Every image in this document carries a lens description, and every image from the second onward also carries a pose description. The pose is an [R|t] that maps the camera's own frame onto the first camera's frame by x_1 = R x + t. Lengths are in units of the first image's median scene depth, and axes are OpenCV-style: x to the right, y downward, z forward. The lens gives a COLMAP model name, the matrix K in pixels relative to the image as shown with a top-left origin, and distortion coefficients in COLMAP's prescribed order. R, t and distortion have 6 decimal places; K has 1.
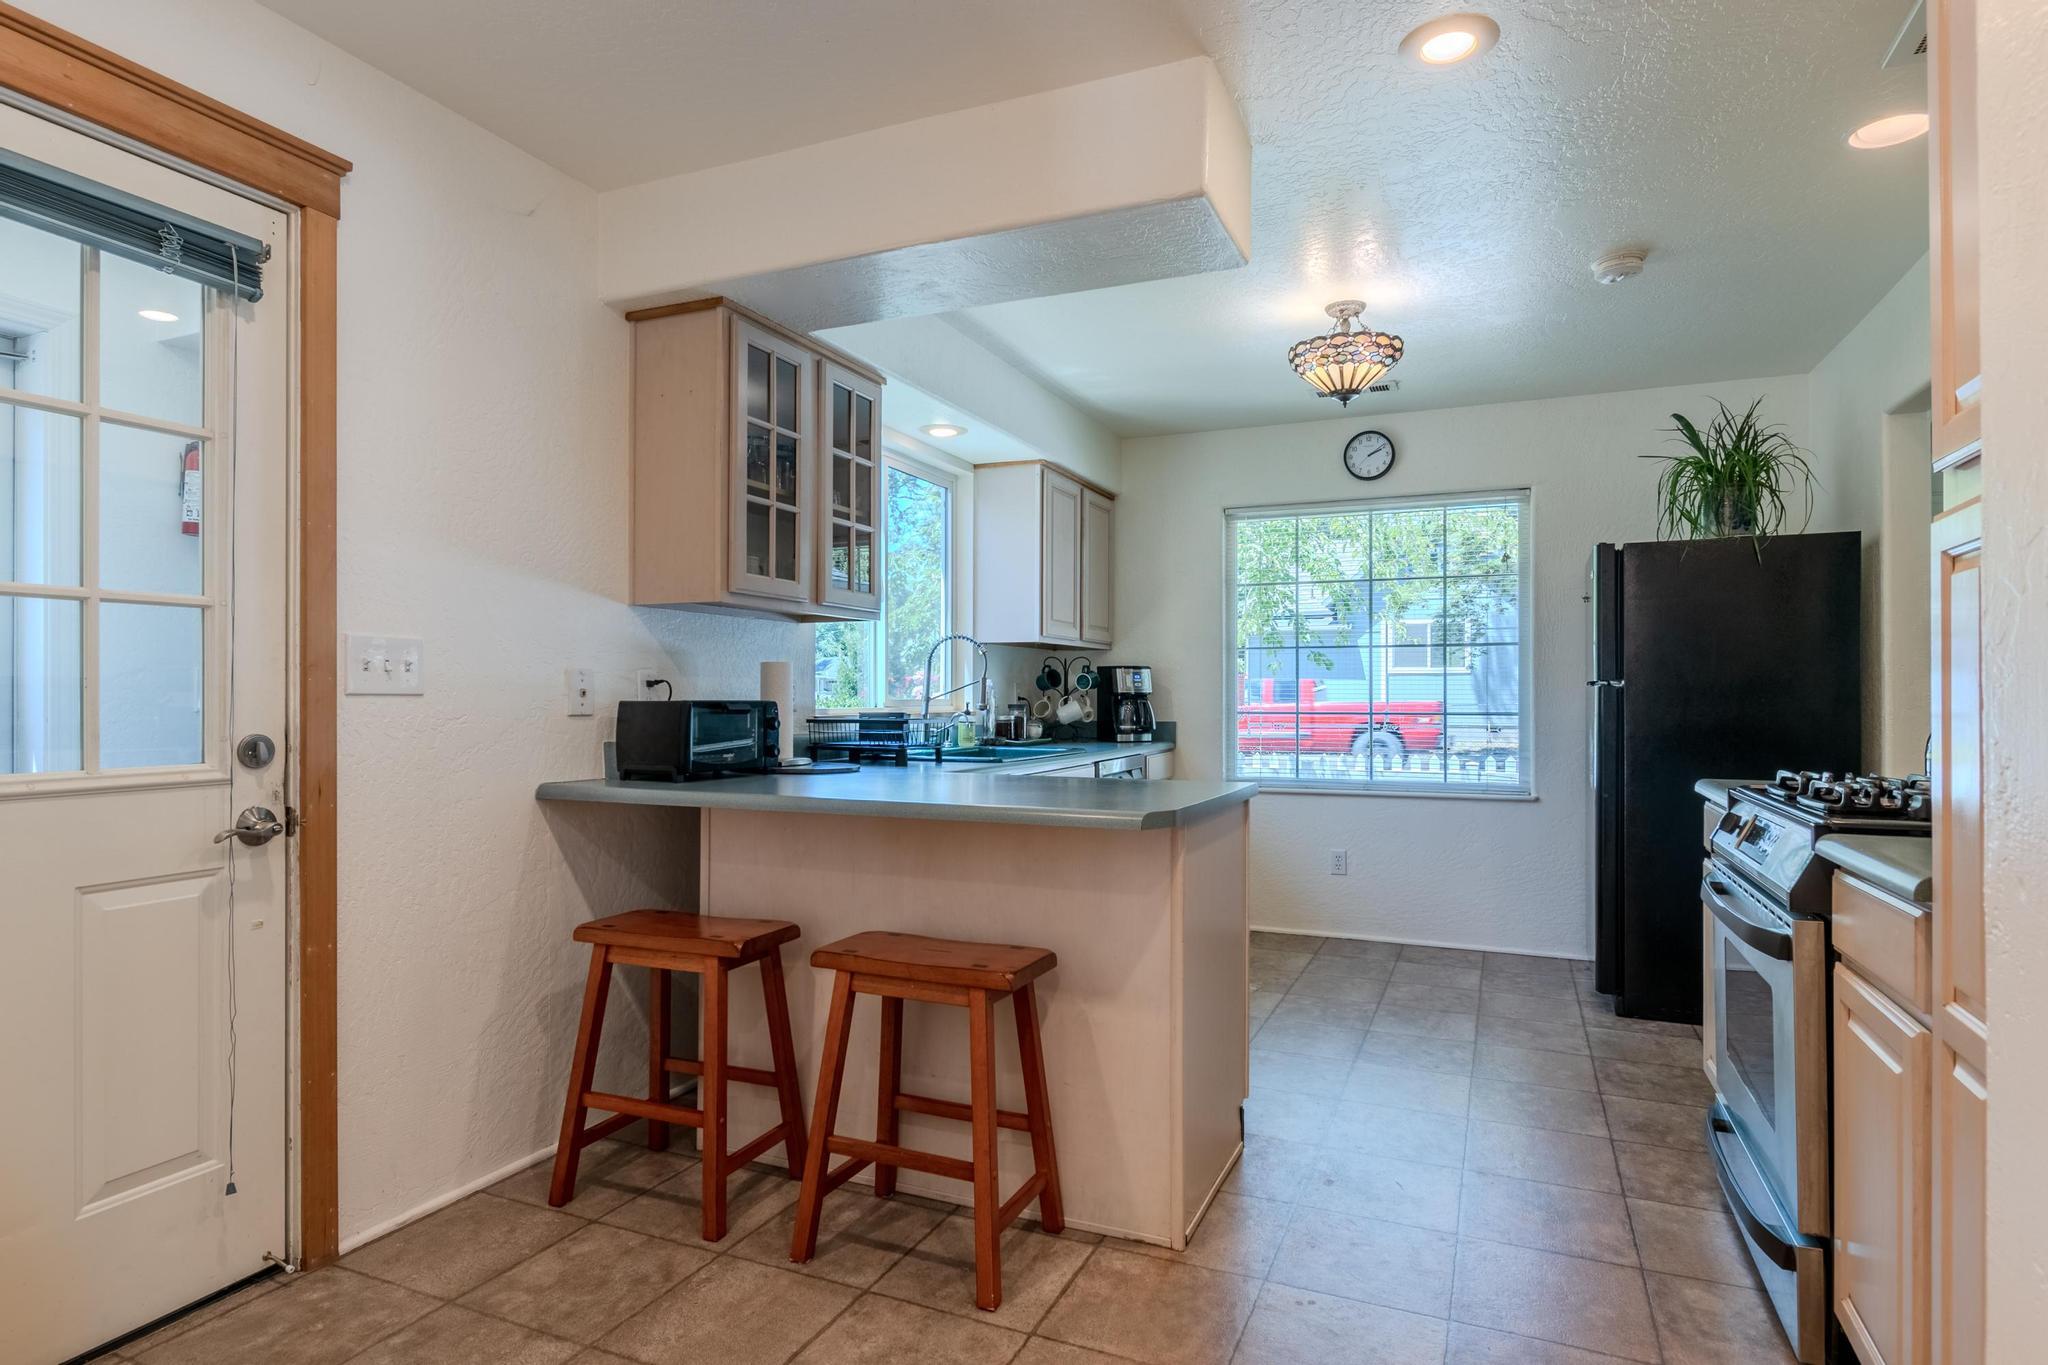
lens RADIAL K [[1103.7, 0, 1022.9], [0, 1103.7, 685.4], [0, 0, 1]] dist [0.006738, 0.000587]
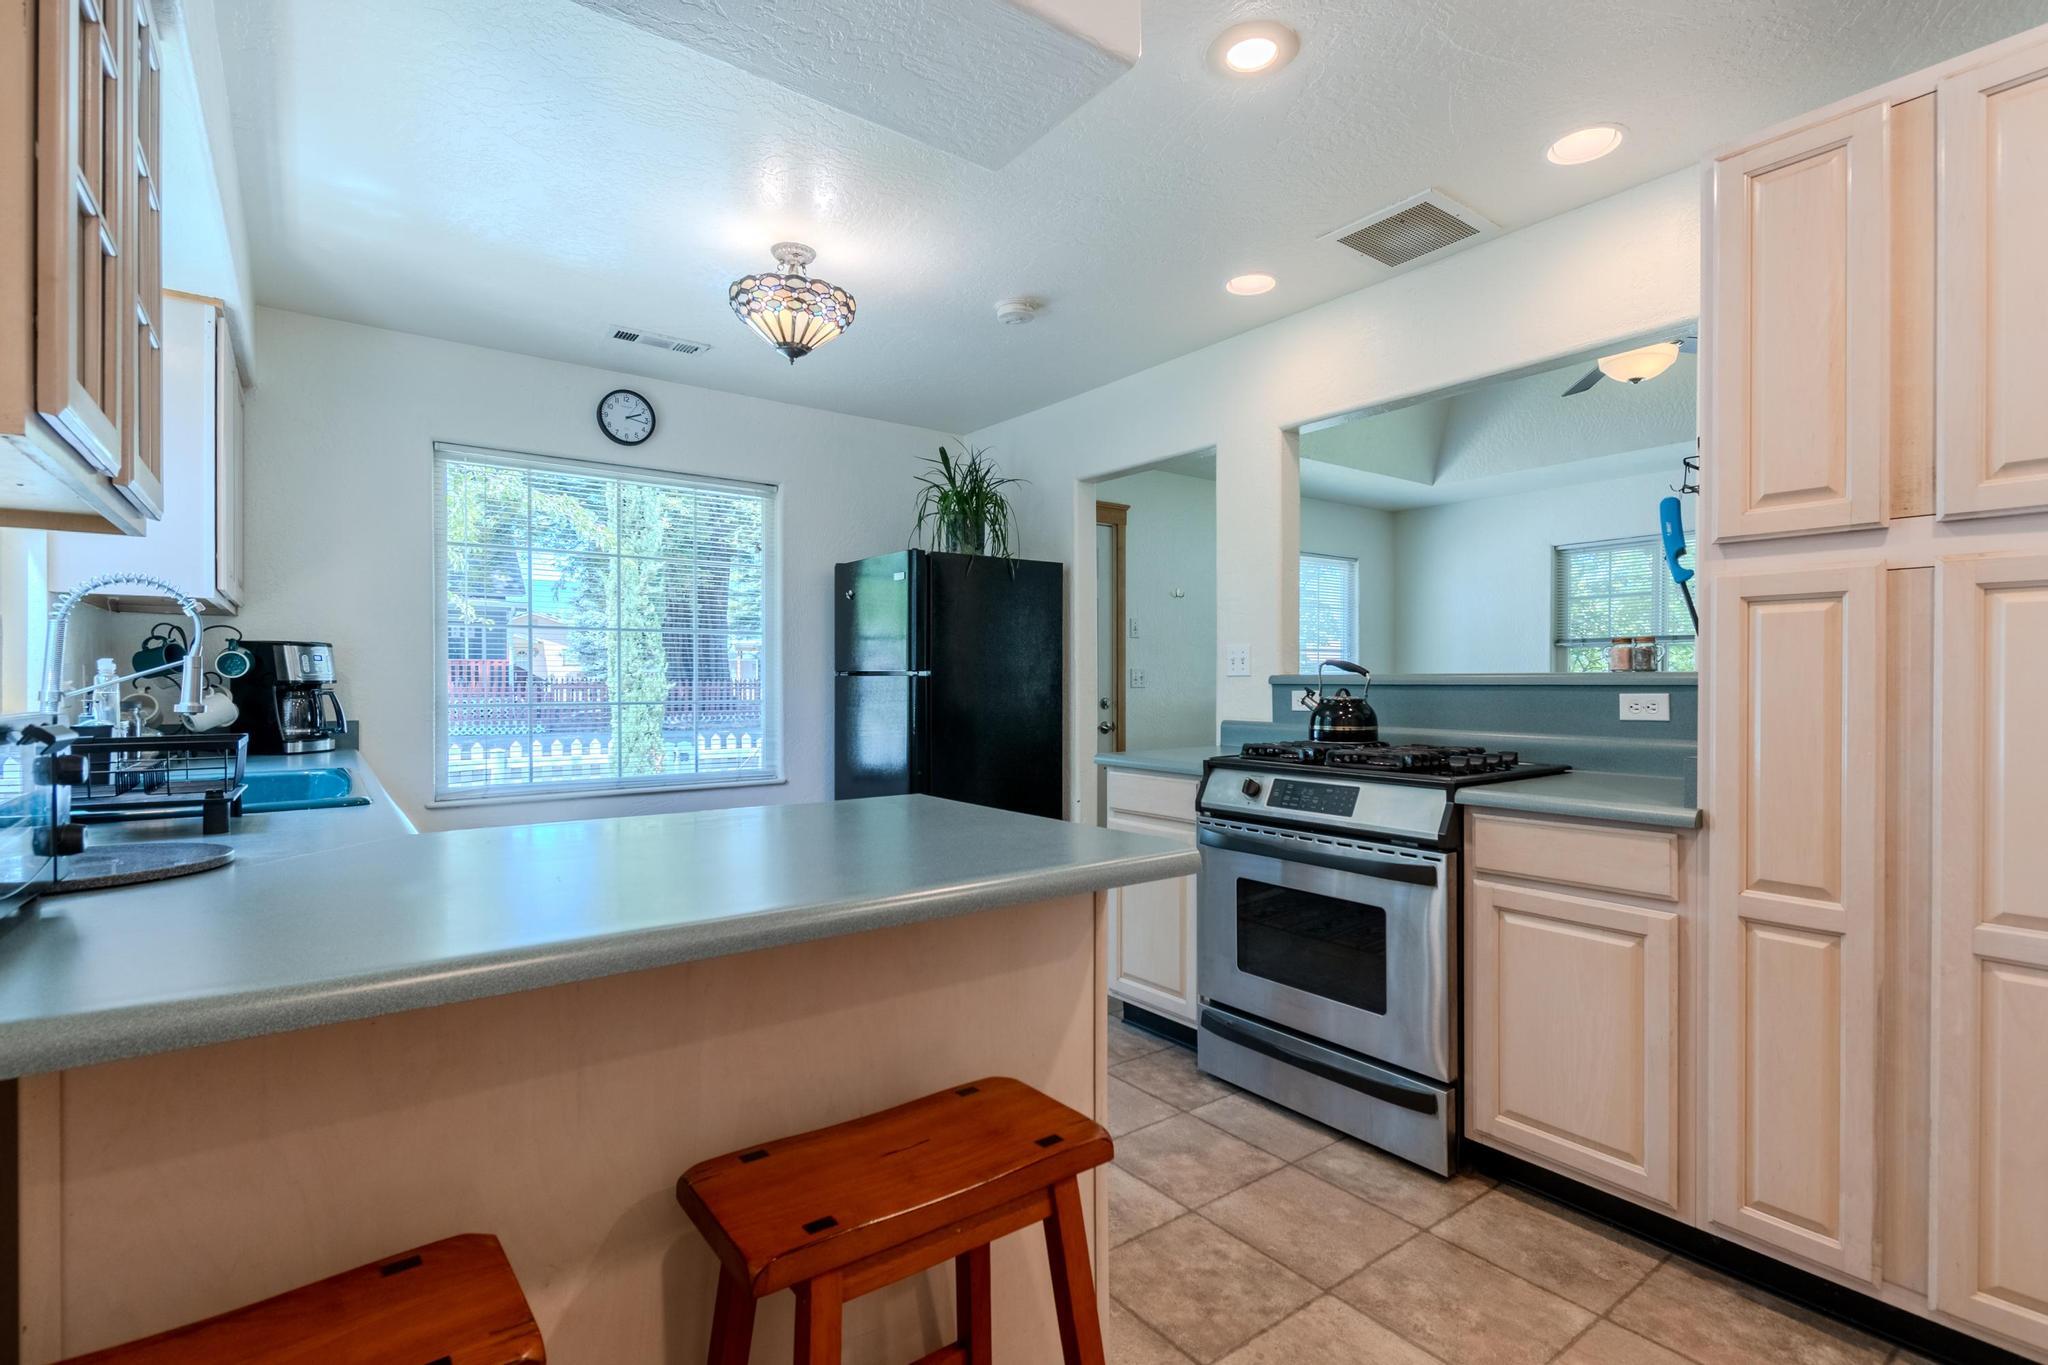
lens RADIAL K [[966.5, 0, 1030.5], [0, 966.5, 685.4], [0, 0, 1]] dist [0.003113, 0.000211]
pose [[0.483290, -0.005295, 0.875444, -0.224741], [-0.008975, 0.999899, 0.011002, -0.001501], [-0.875414, -0.013174, 0.483194, 0.336604]]
